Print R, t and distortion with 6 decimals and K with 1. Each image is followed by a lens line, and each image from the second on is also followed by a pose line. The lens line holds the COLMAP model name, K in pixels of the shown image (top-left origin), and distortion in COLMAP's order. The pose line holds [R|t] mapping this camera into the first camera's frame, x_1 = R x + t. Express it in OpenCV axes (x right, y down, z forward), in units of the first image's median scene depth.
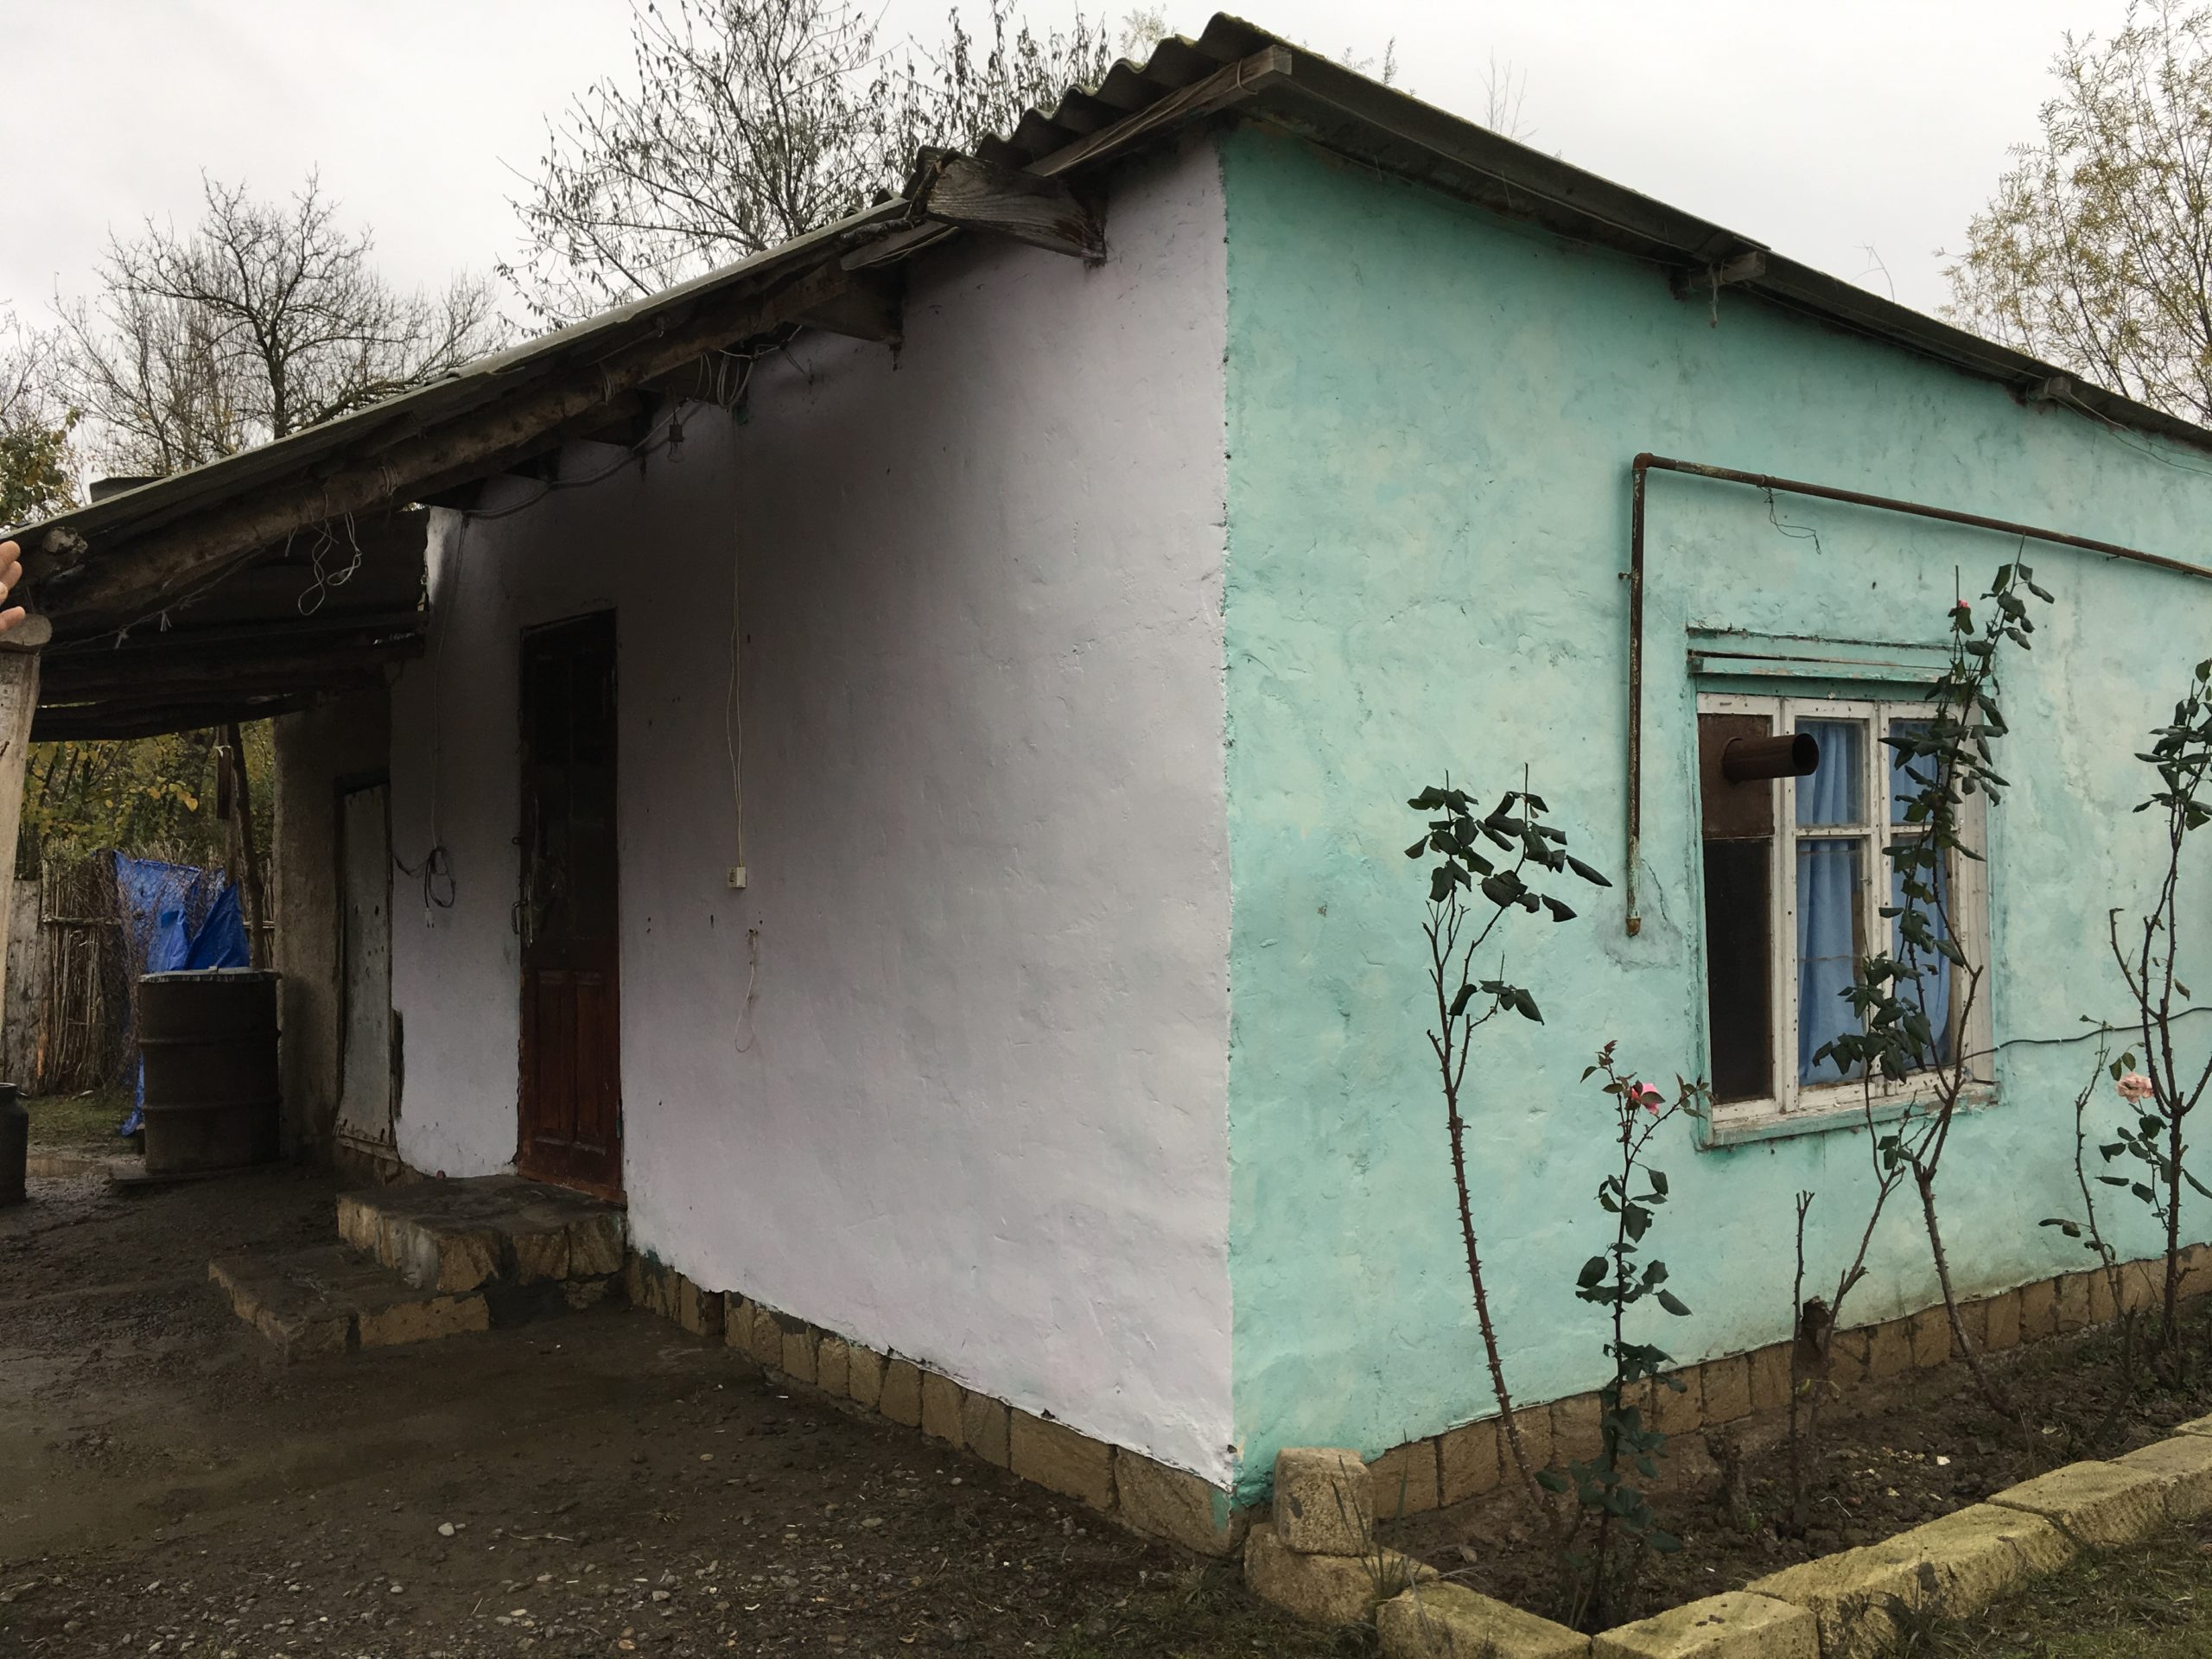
lens RADIAL K [[1883.4, 0, 1106.0], [0, 1883.4, 829.5], [0, 0, 1]] dist [0.092364, -0.144405]
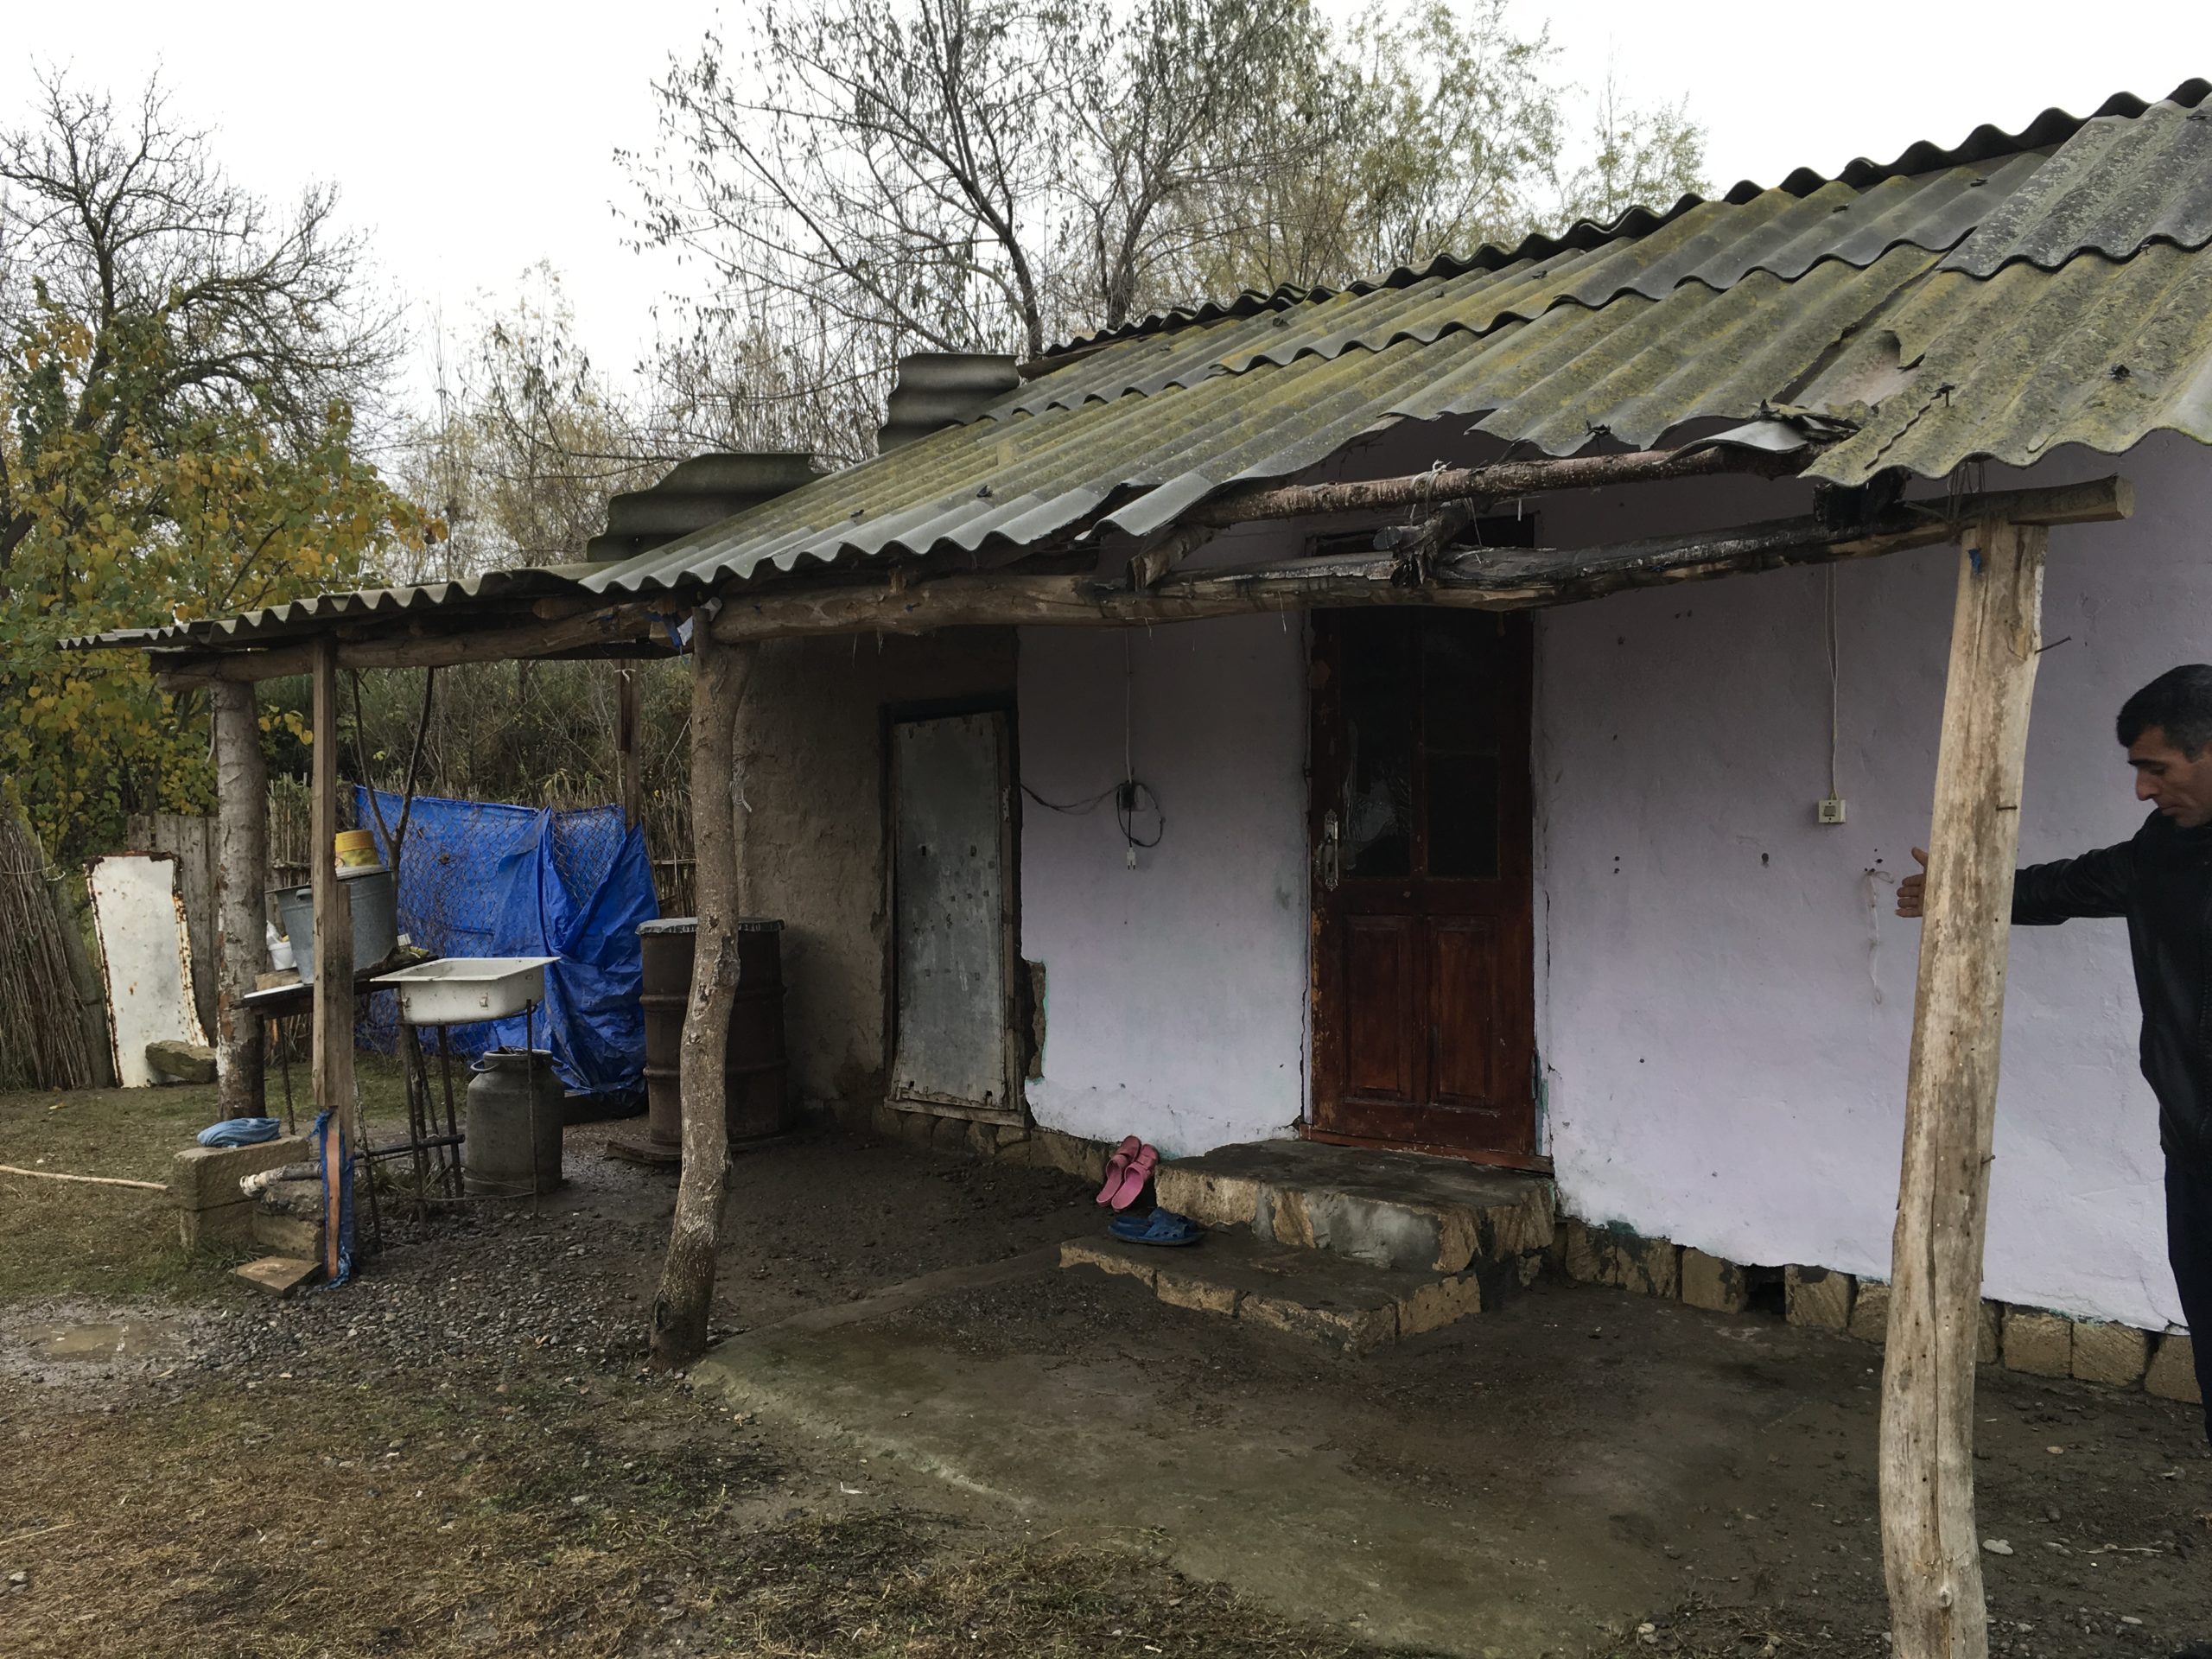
lens RADIAL K [[1883.4, 0, 1106.0], [0, 1883.4, 829.5], [0, 0, 1]] dist [0.092364, -0.144405]
pose [[0.988766, -0.002573, 0.149452, -0.494994], [-0.001976, 0.999540, 0.030279, 0.005288], [-0.149461, -0.030234, 0.988305, 0.112668]]
